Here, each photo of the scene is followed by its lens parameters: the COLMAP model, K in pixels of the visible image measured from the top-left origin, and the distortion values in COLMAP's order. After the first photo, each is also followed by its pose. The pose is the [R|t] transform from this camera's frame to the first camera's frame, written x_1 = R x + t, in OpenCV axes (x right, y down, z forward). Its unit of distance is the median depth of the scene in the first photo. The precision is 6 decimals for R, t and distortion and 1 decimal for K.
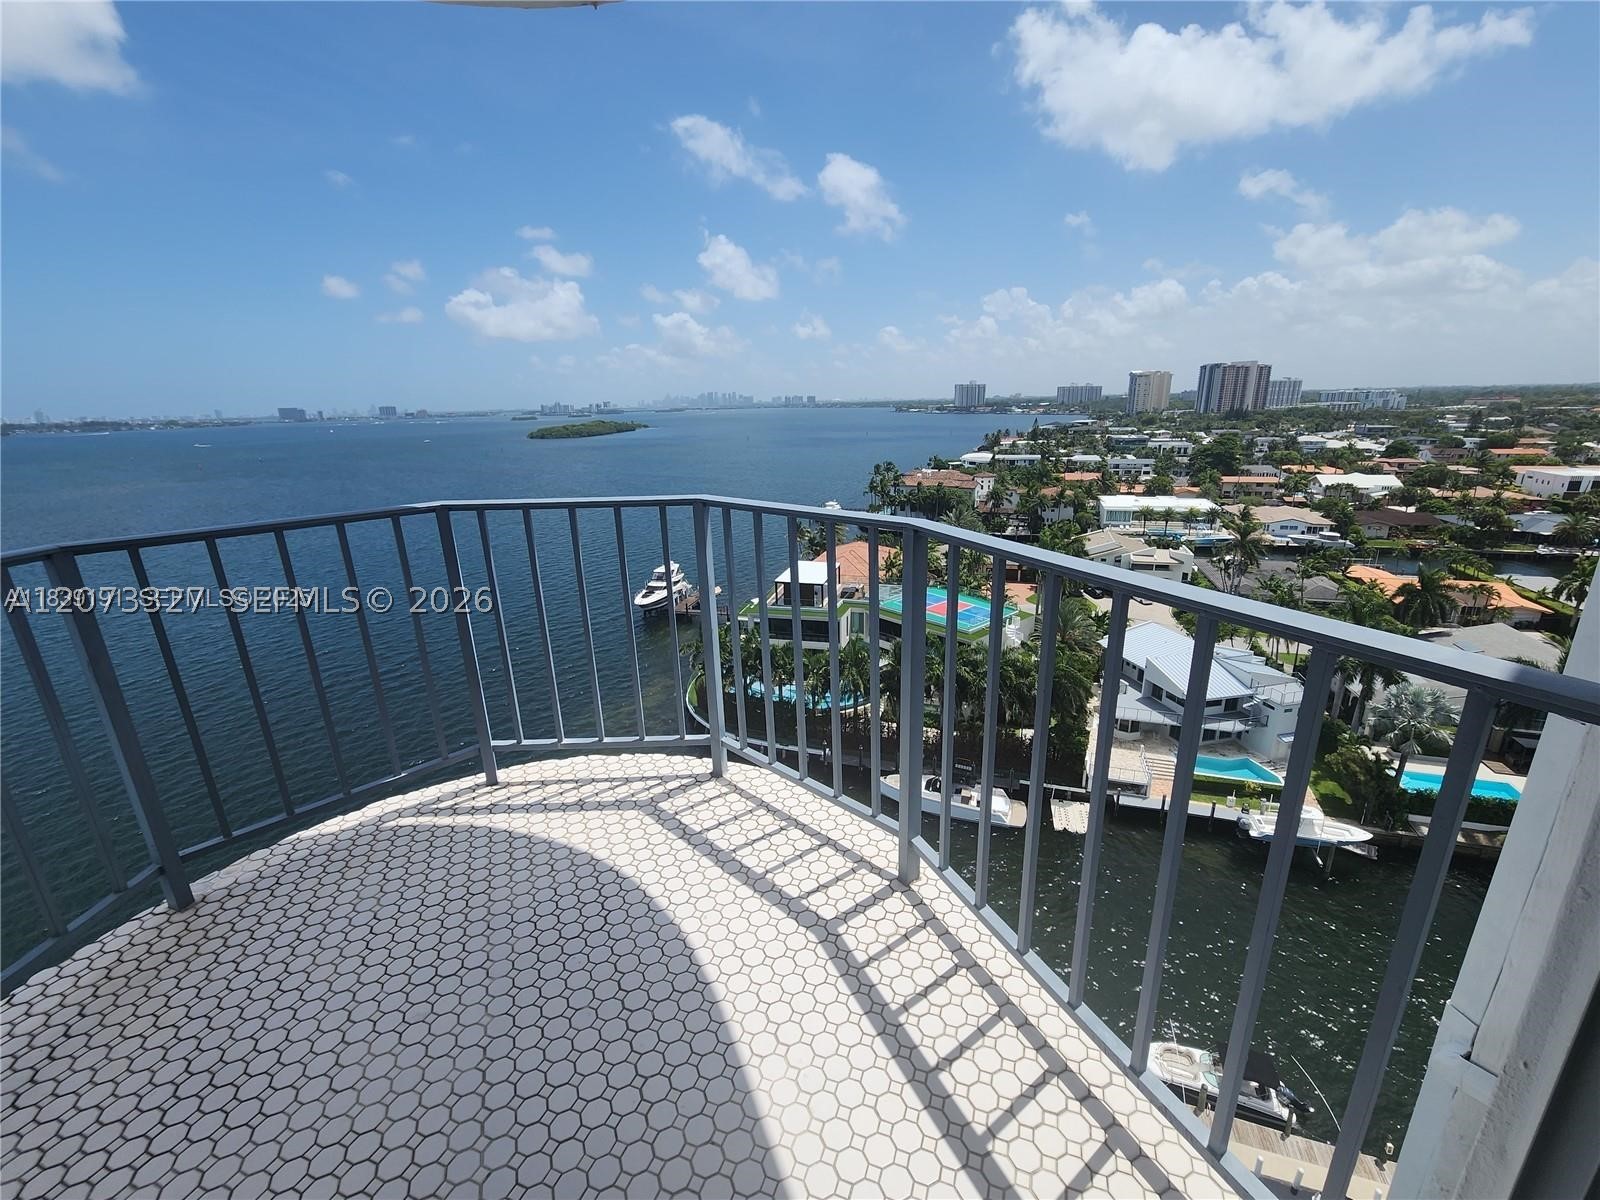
lens RADIAL K [[661.3, 0, 797.1], [0, 661.3, 597.6], [0, 0, 1]] dist [0.000064, 0.000382]
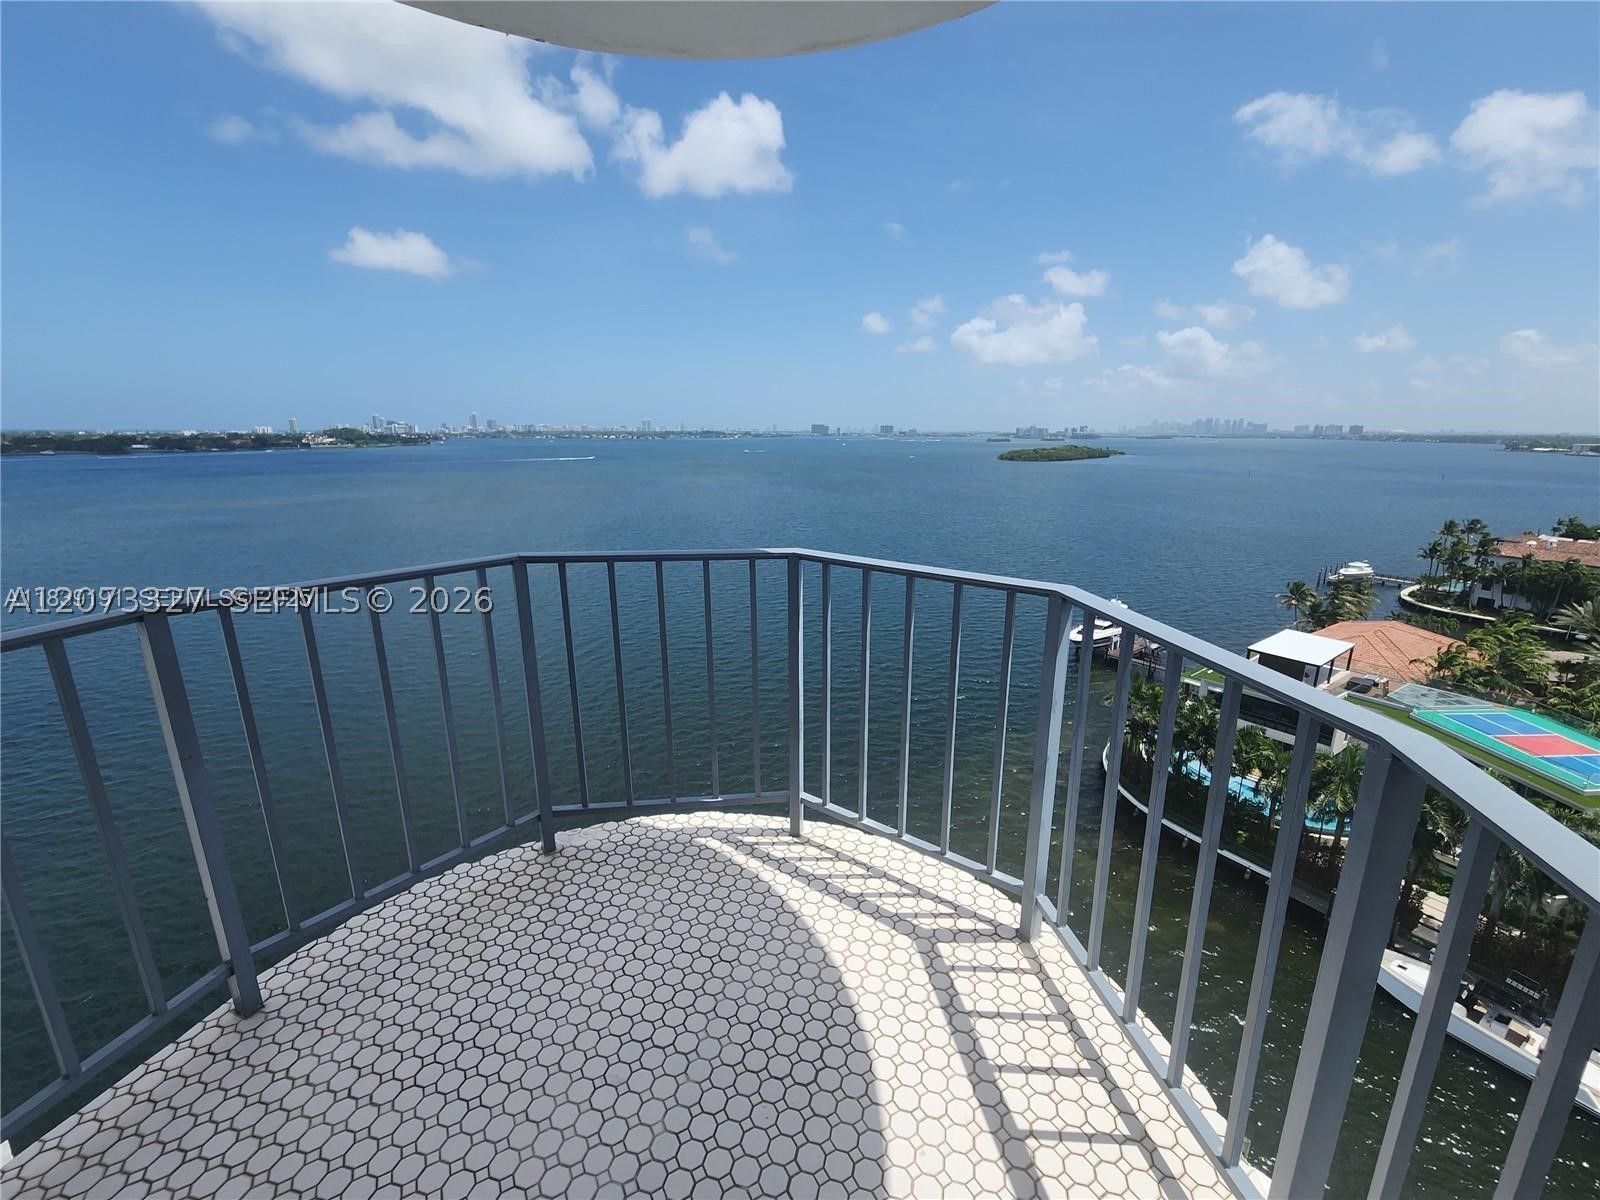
lens RADIAL K [[661.3, 0, 801.0], [0, 661.3, 599.1], [0, 0, 1]] dist [0.000064, 0.000382]
pose [[0.788011, 0.179084, -0.589040, 0.060012], [-0.196806, 0.979831, 0.034610, -0.096457], [0.583358, 0.088653, 0.807362, 0.190392]]
